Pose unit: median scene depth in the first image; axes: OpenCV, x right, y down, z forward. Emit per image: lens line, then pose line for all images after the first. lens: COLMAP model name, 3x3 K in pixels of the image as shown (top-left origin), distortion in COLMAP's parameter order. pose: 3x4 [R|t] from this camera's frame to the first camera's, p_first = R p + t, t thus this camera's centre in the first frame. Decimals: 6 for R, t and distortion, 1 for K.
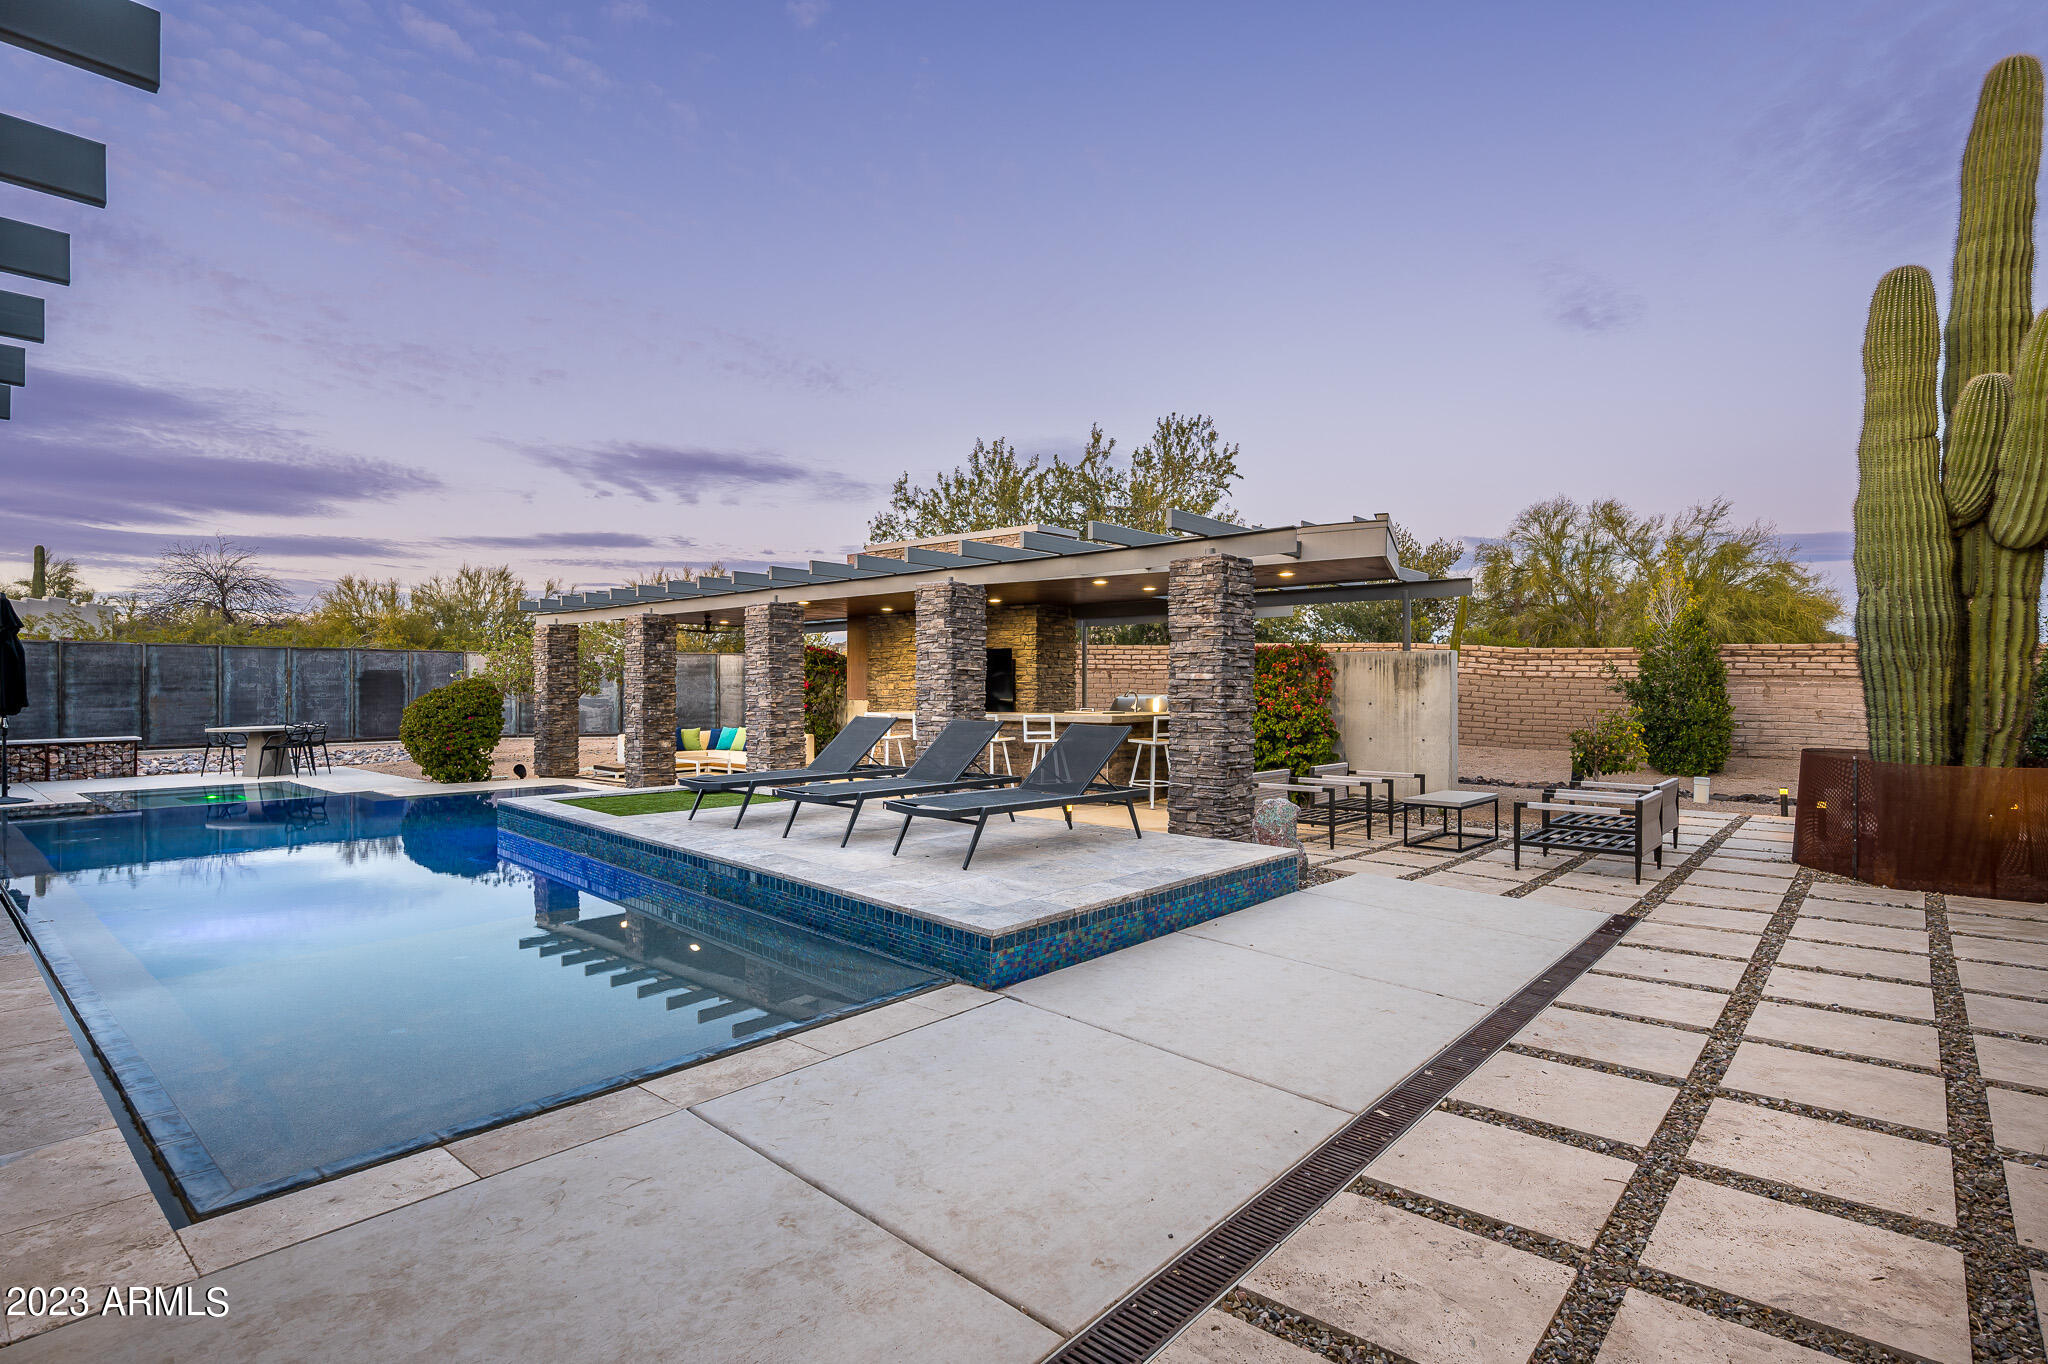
lens RADIAL K [[1000.5, 0, 1026.8], [0, 1000.5, 652.3], [0, 0, 1]] dist [-0.004264, 0.001698]
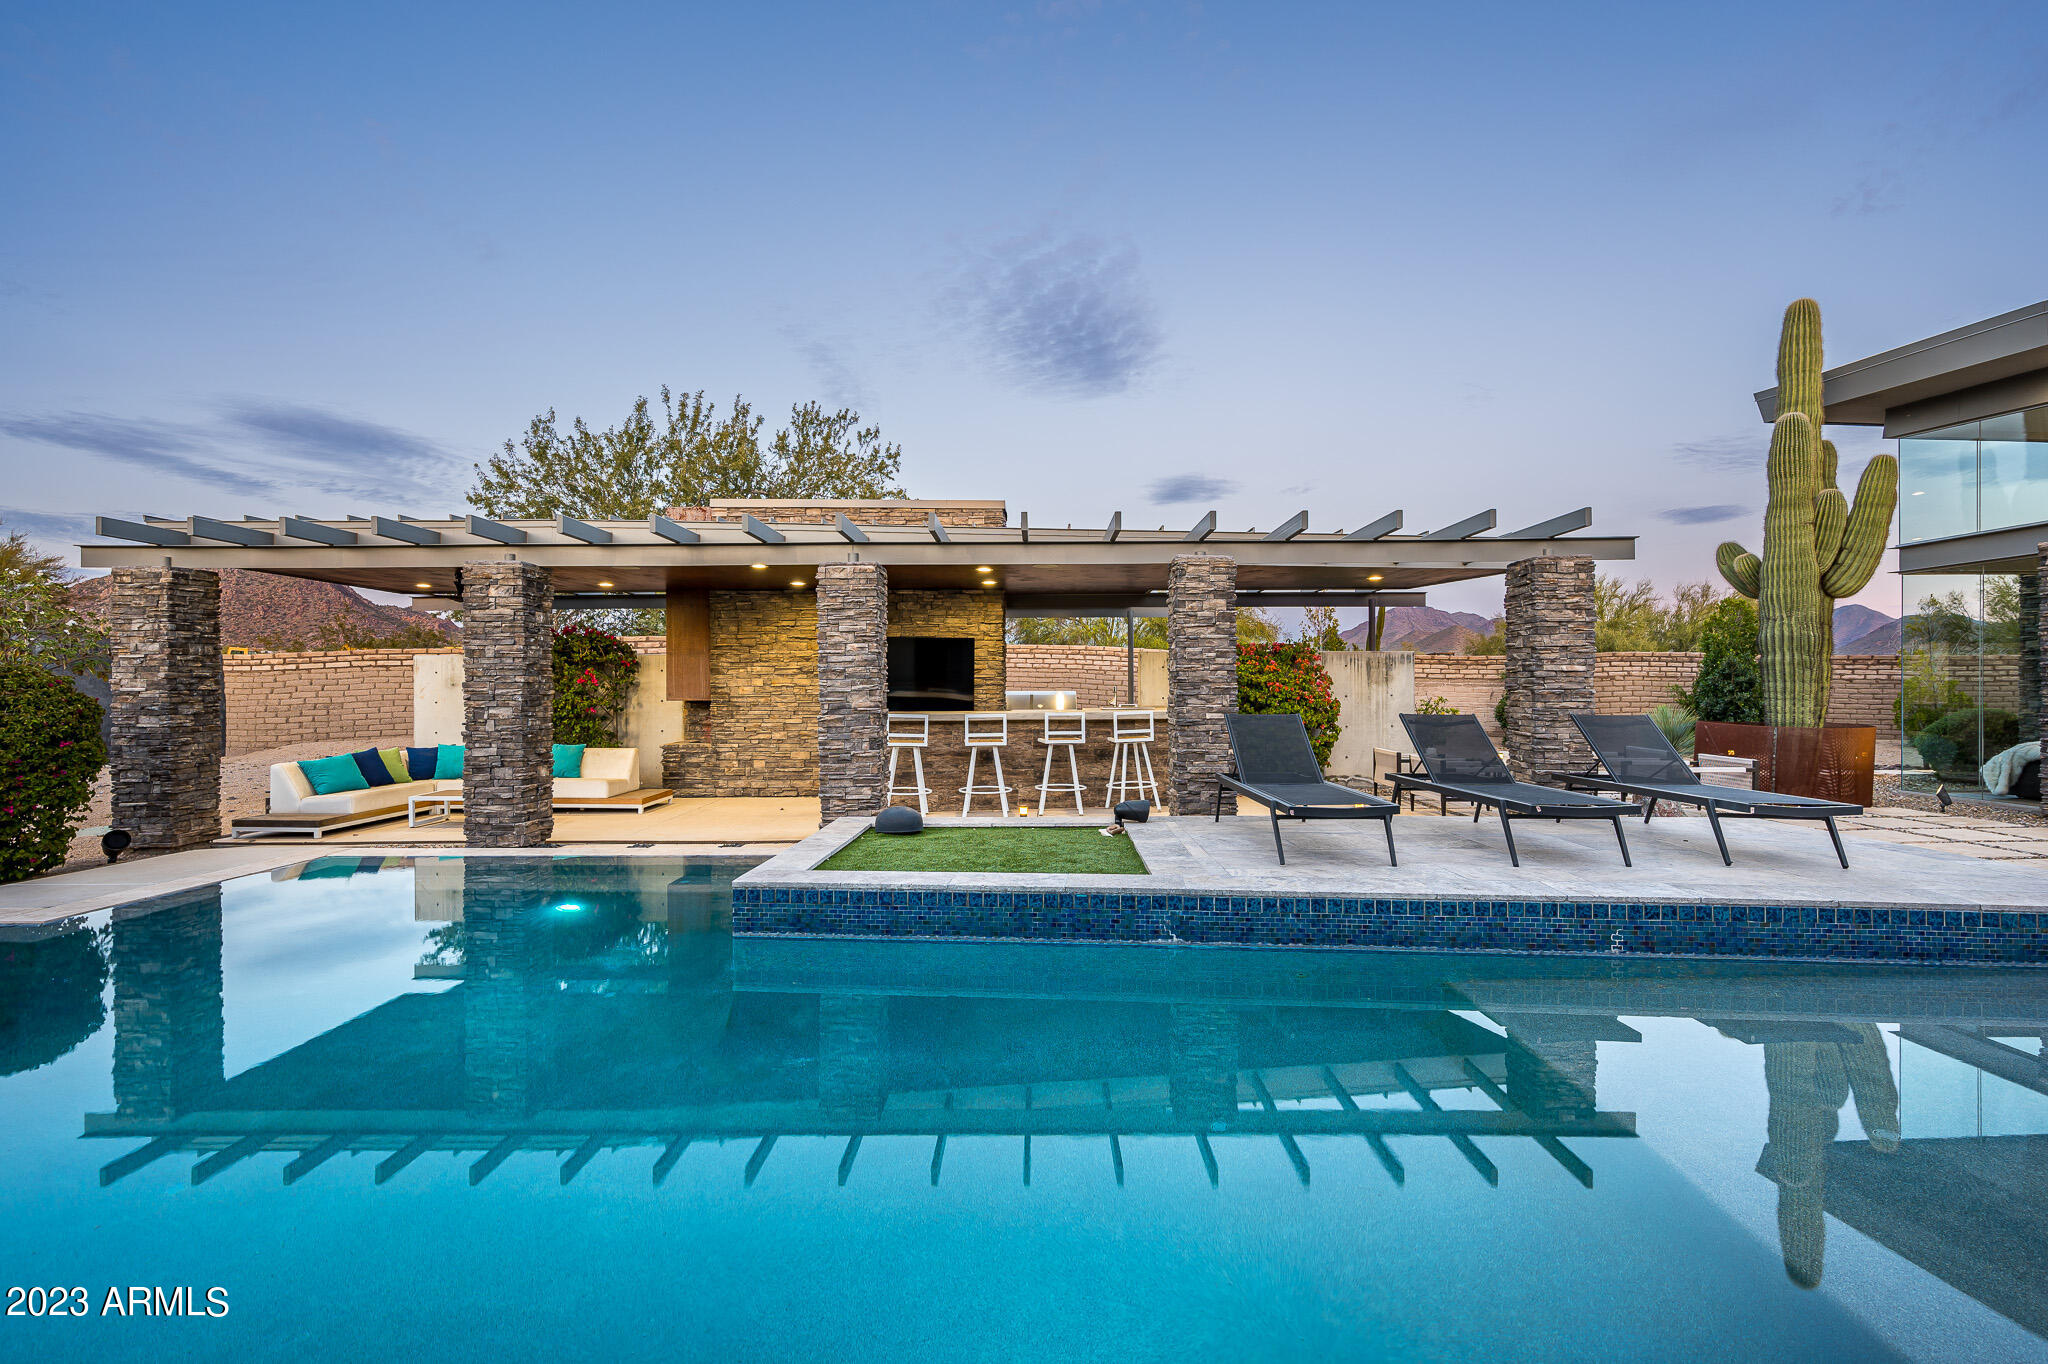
lens RADIAL K [[916.6, 0, 1030.1], [0, 916.6, 671.3], [0, 0, 1]] dist [-0.003242, 0.000650]
pose [[0.757613, 0.009271, 0.652638, -0.633237], [-0.020130, 0.999755, 0.009166, 0.021032], [-0.652393, -0.020082, 0.757614, 0.448064]]
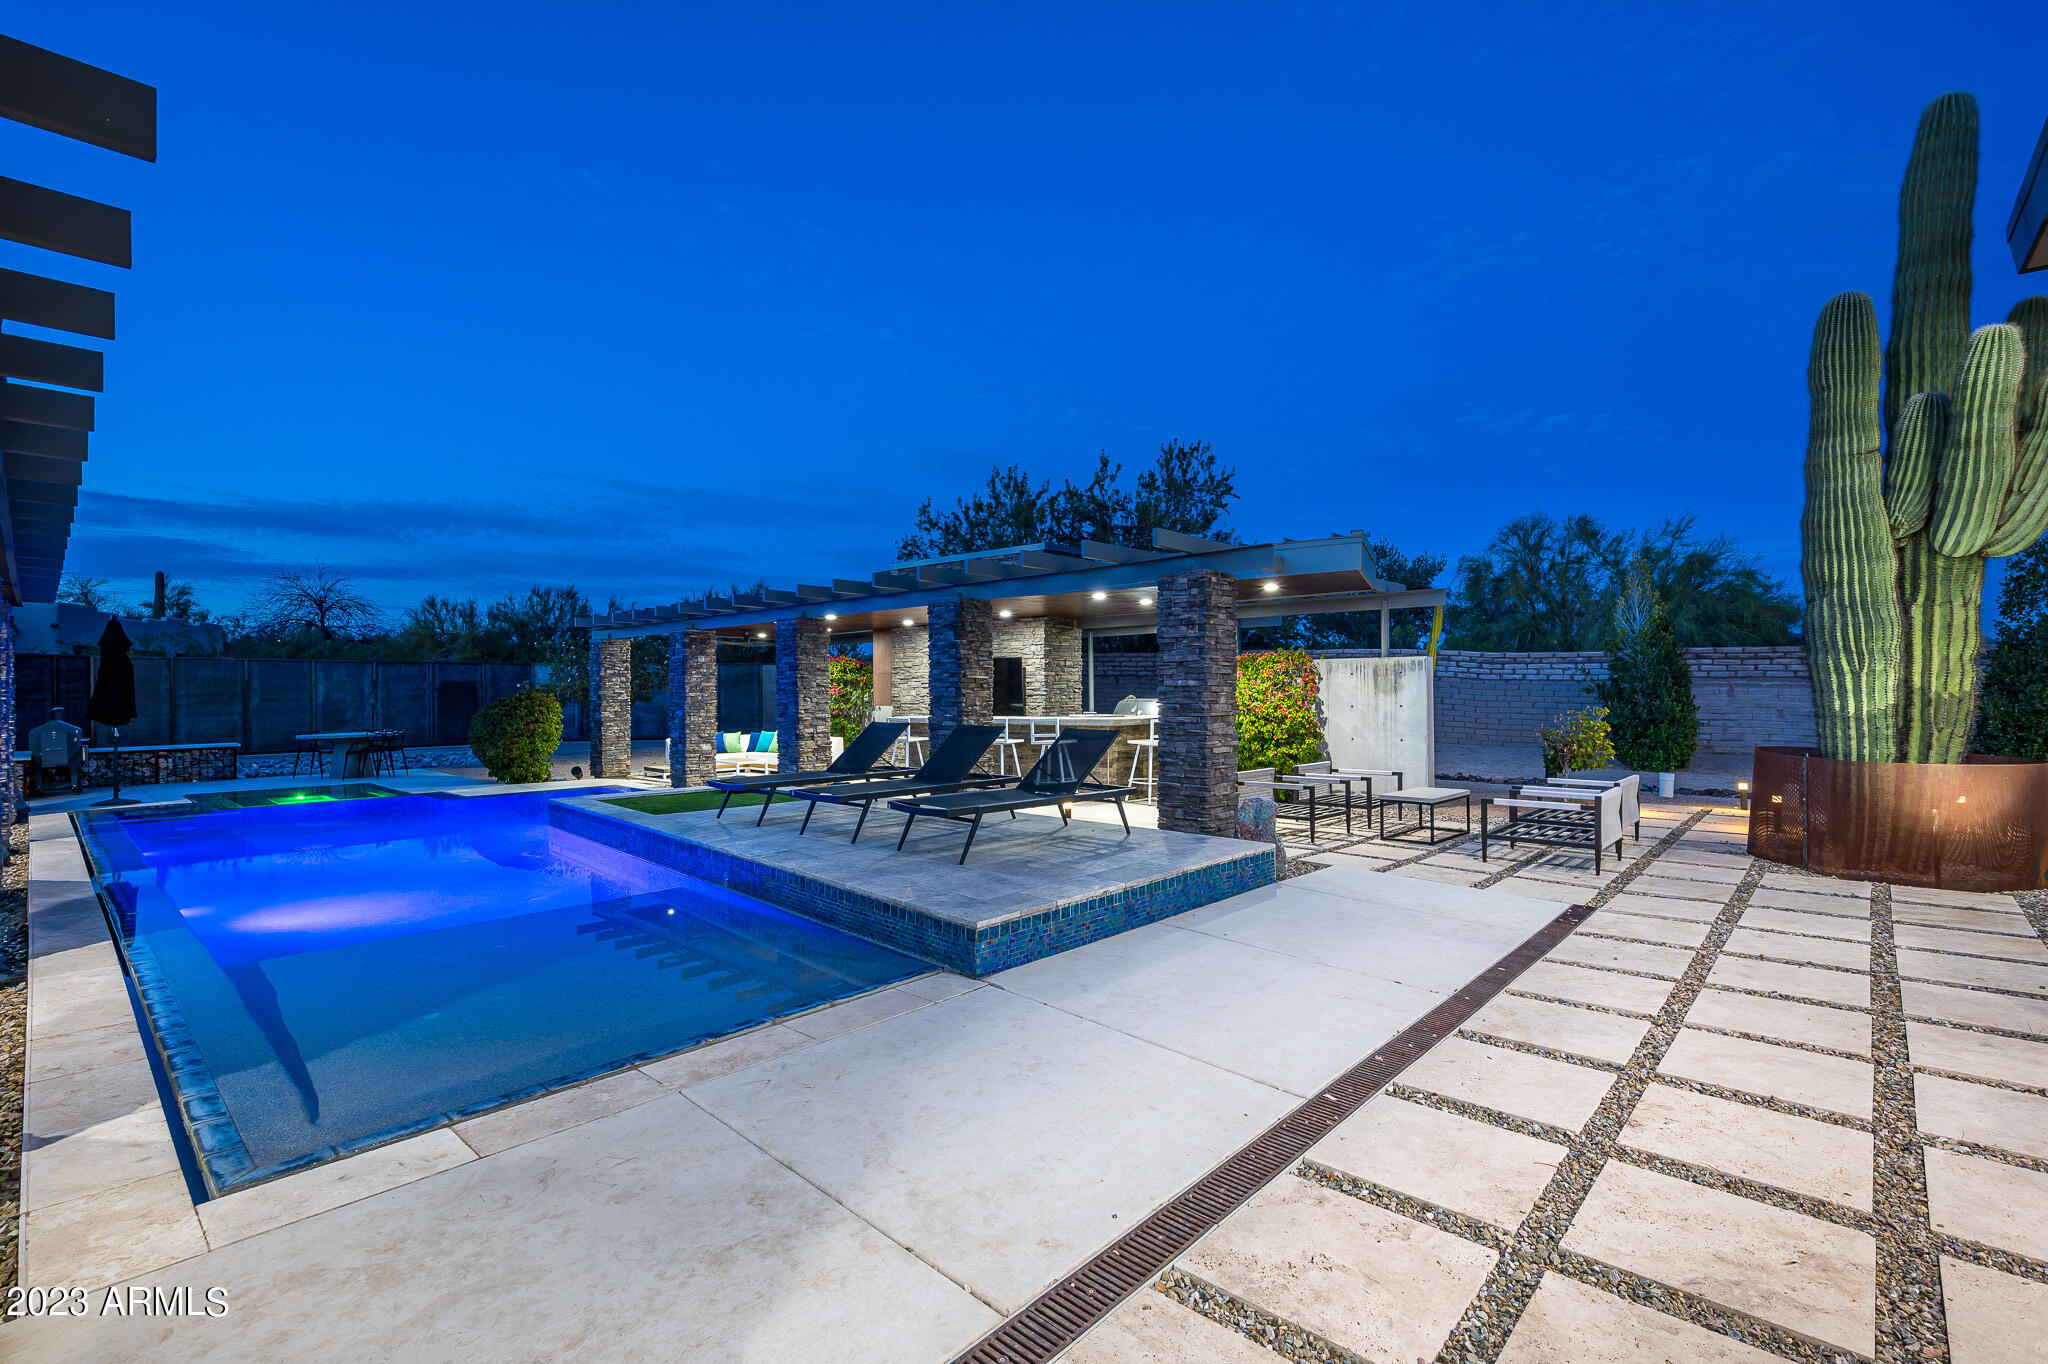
lens RADIAL K [[916.6, 0, 1027.2], [0, 916.6, 655.8], [0, 0, 1]] dist [-0.003242, 0.000650]
pose [[0.999681, -0.008128, -0.023913, 0.018177], [0.008029, 0.999959, -0.004222, -0.001956], [0.023946, 0.004029, 0.999705, 0.005181]]
